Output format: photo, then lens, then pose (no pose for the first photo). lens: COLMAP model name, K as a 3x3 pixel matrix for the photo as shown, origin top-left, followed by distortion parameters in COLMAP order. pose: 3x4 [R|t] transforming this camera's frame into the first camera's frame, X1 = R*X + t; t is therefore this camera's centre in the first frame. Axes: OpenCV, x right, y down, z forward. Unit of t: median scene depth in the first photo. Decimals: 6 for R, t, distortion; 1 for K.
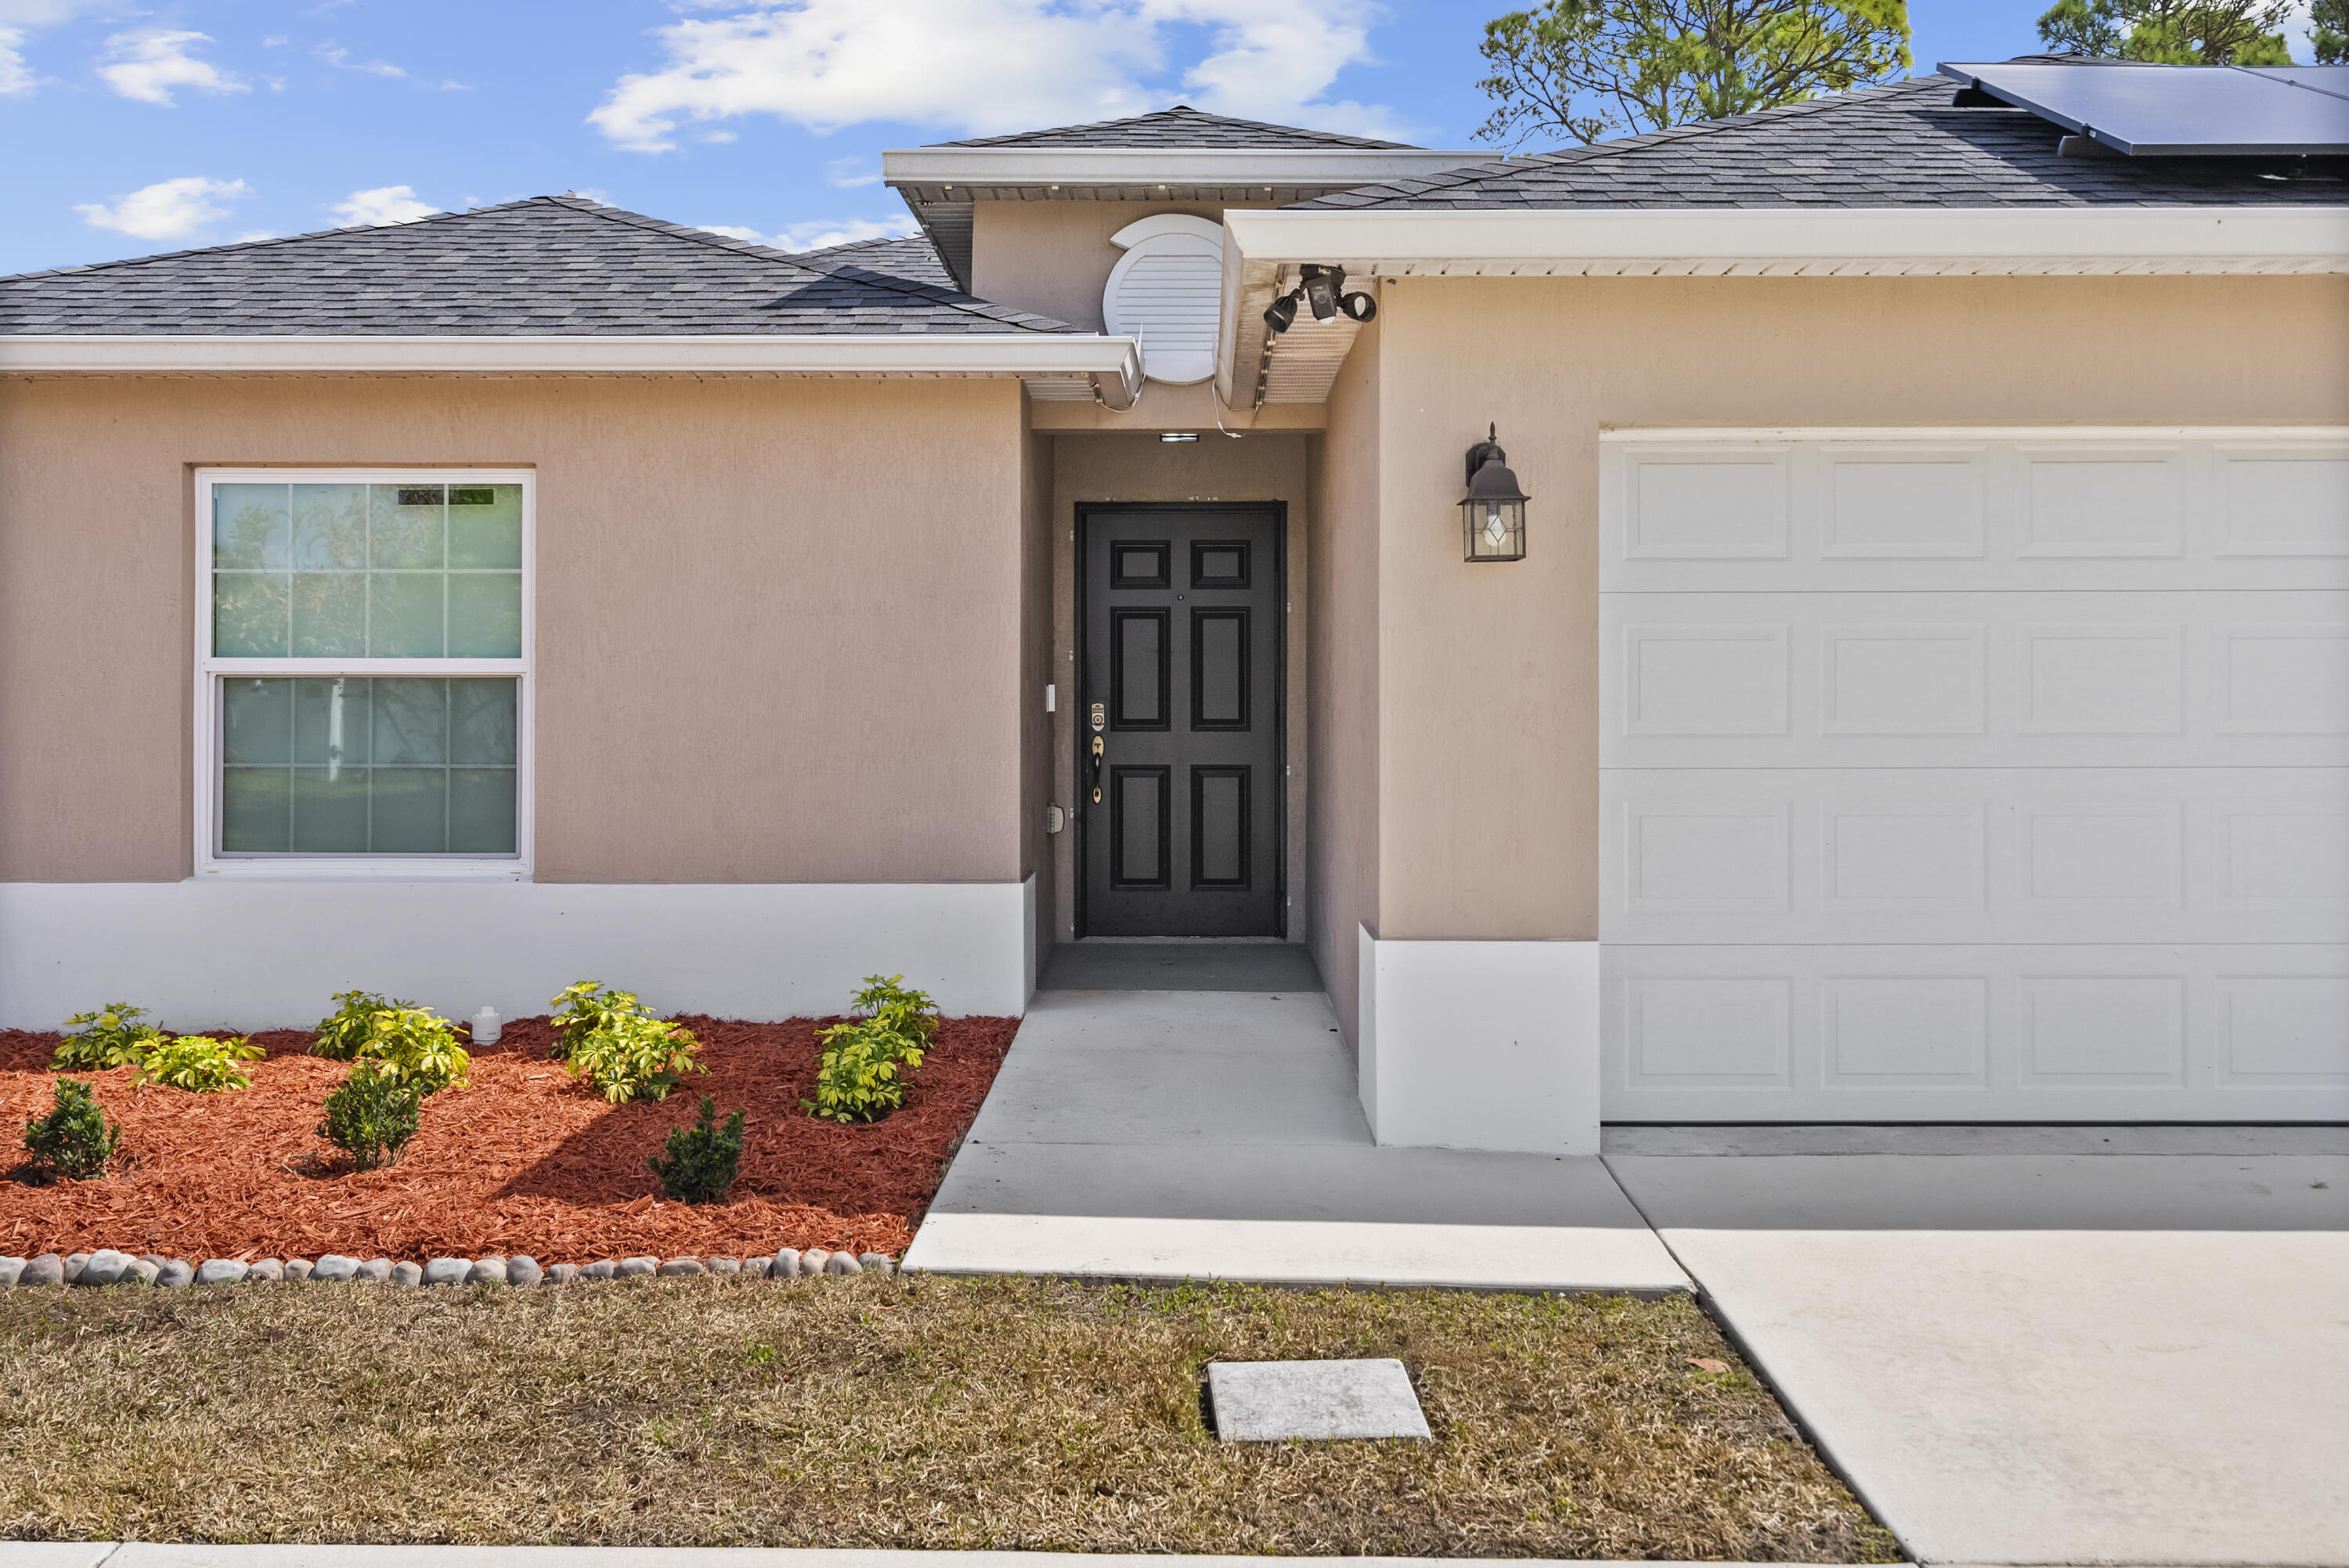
lens RADIAL K [[2142.2, 0, 1189.1], [0, 2142.2, 767.2], [0, 0, 1]] dist [0.016356, 0.000000]
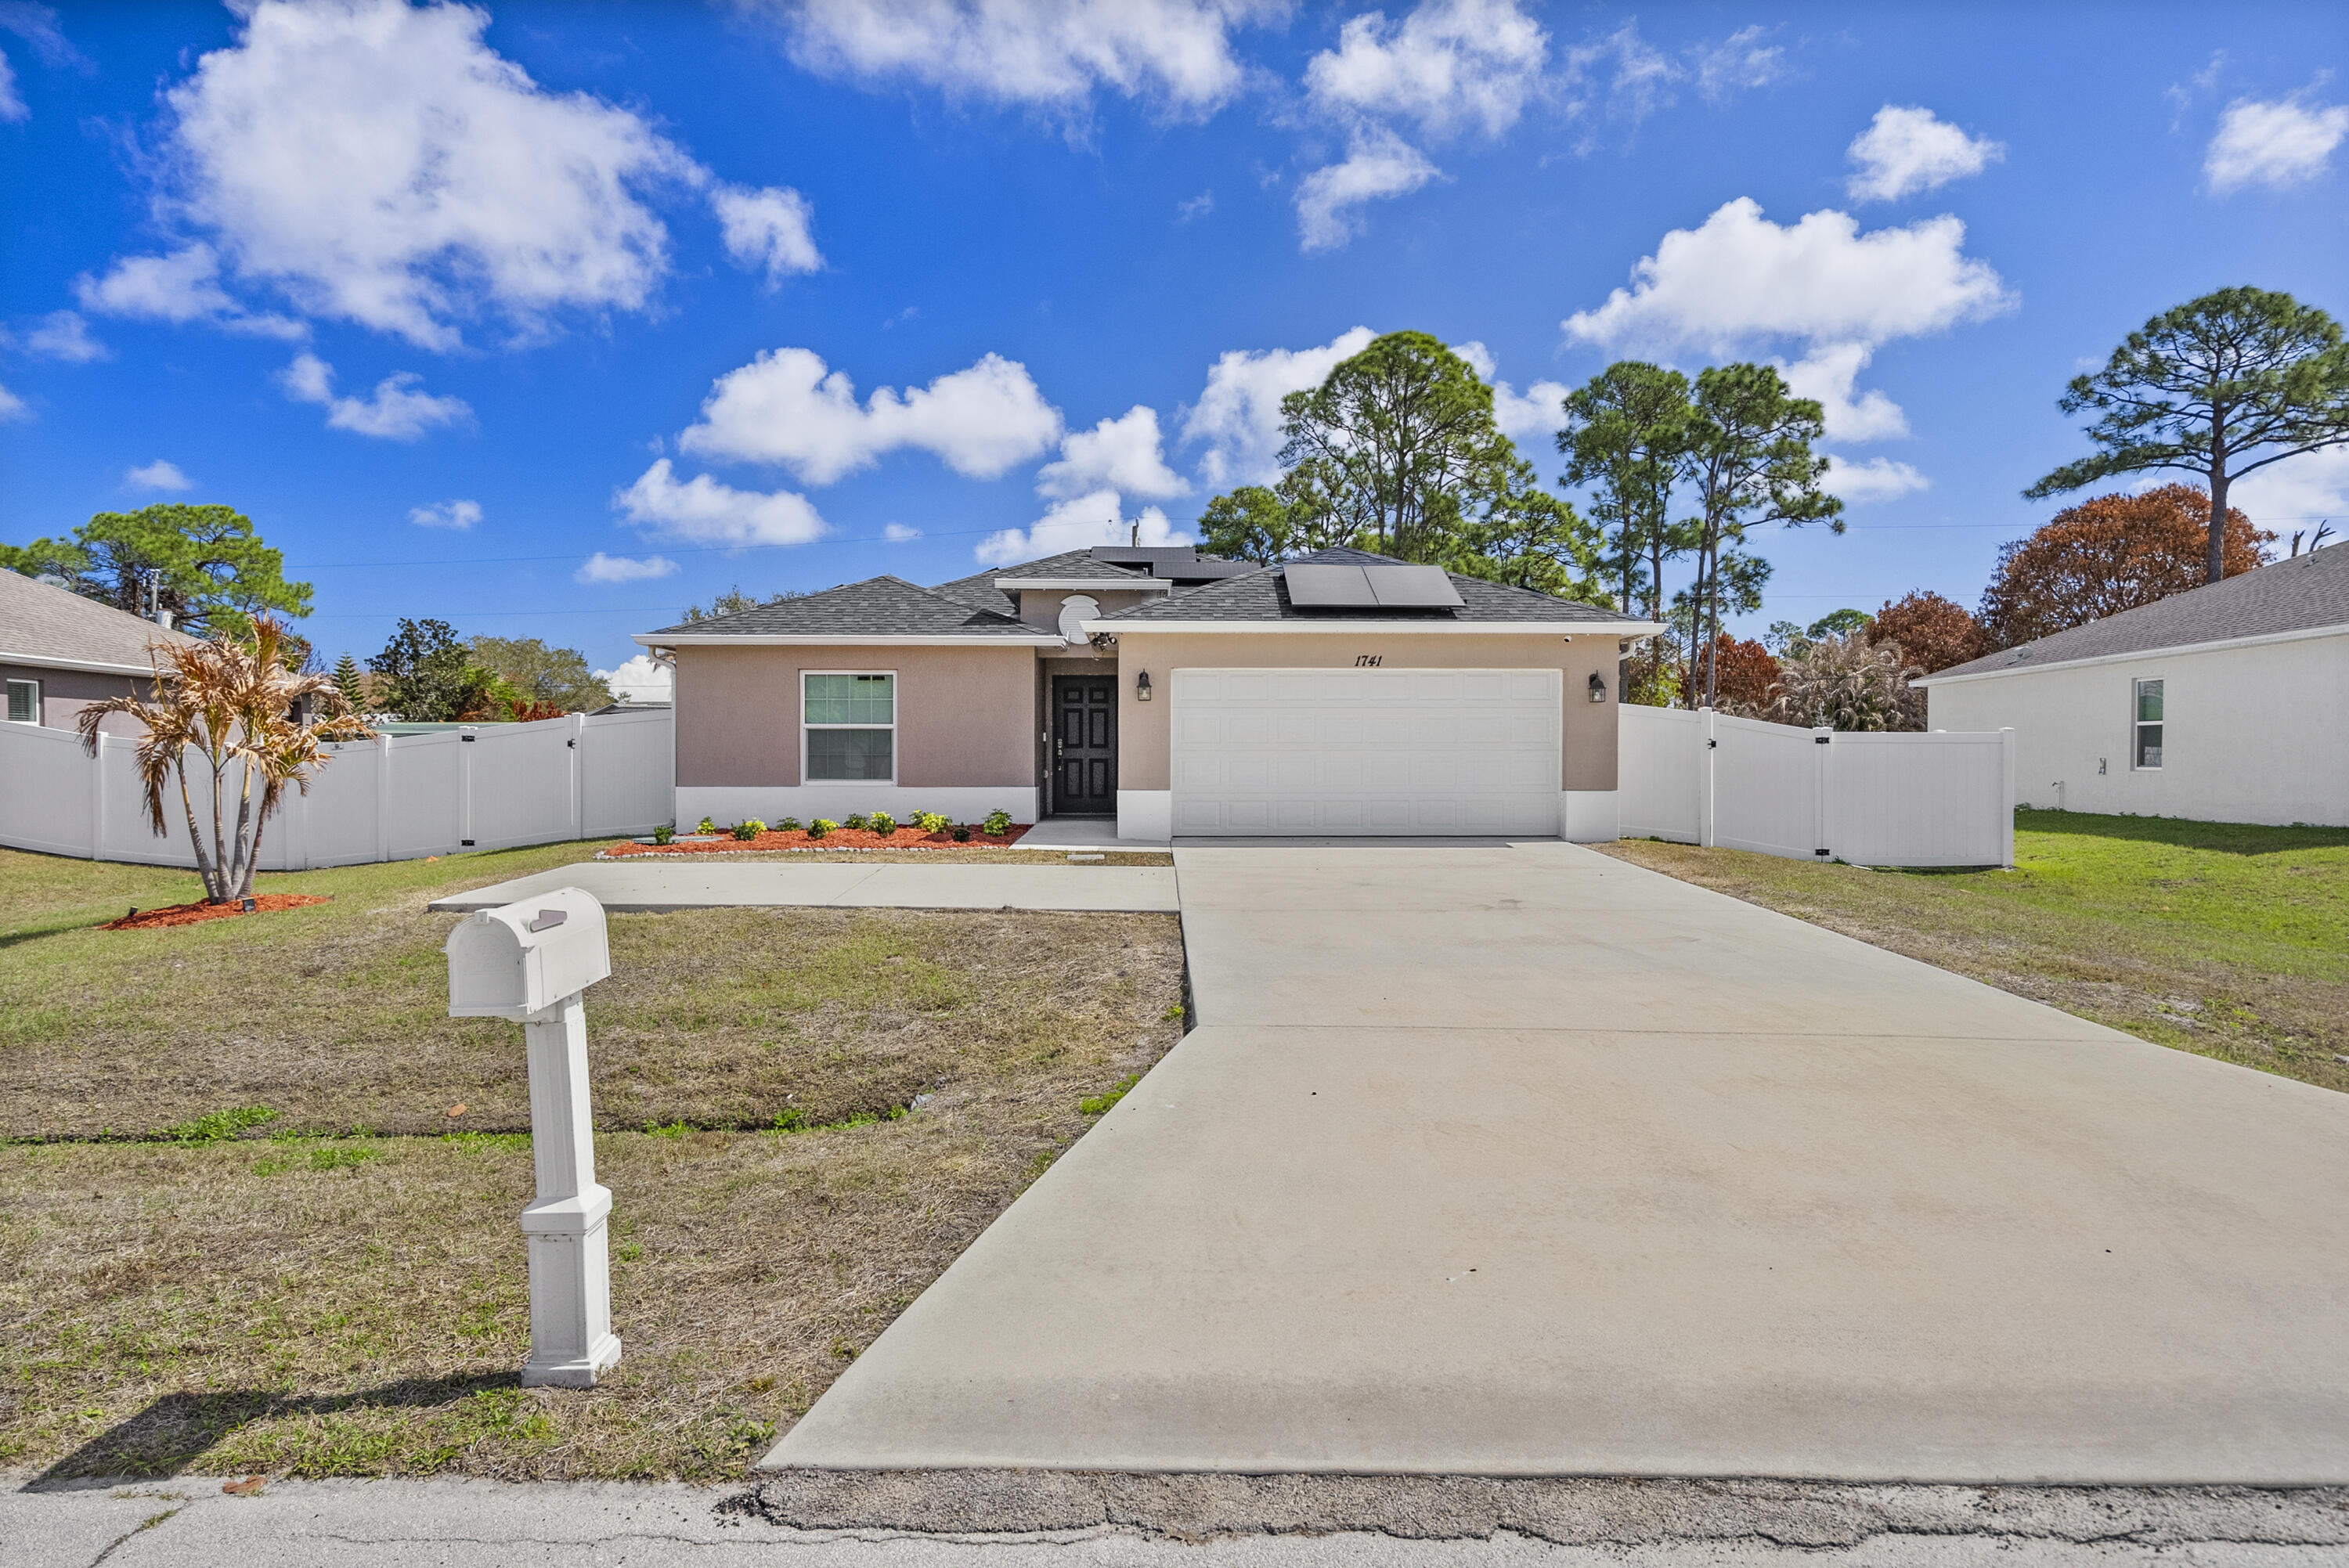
lens RADIAL K [[1391.1, 0, 1195.6], [0, 1391.1, 796.3], [0, 0, 1]] dist [0.012300, 0.006508]
pose [[0.999501, -0.000888, 0.031584, 0.113418], [0.001051, 0.999986, -0.005150, 0.079959], [-0.031579, 0.005181, 0.999488, -1.295265]]
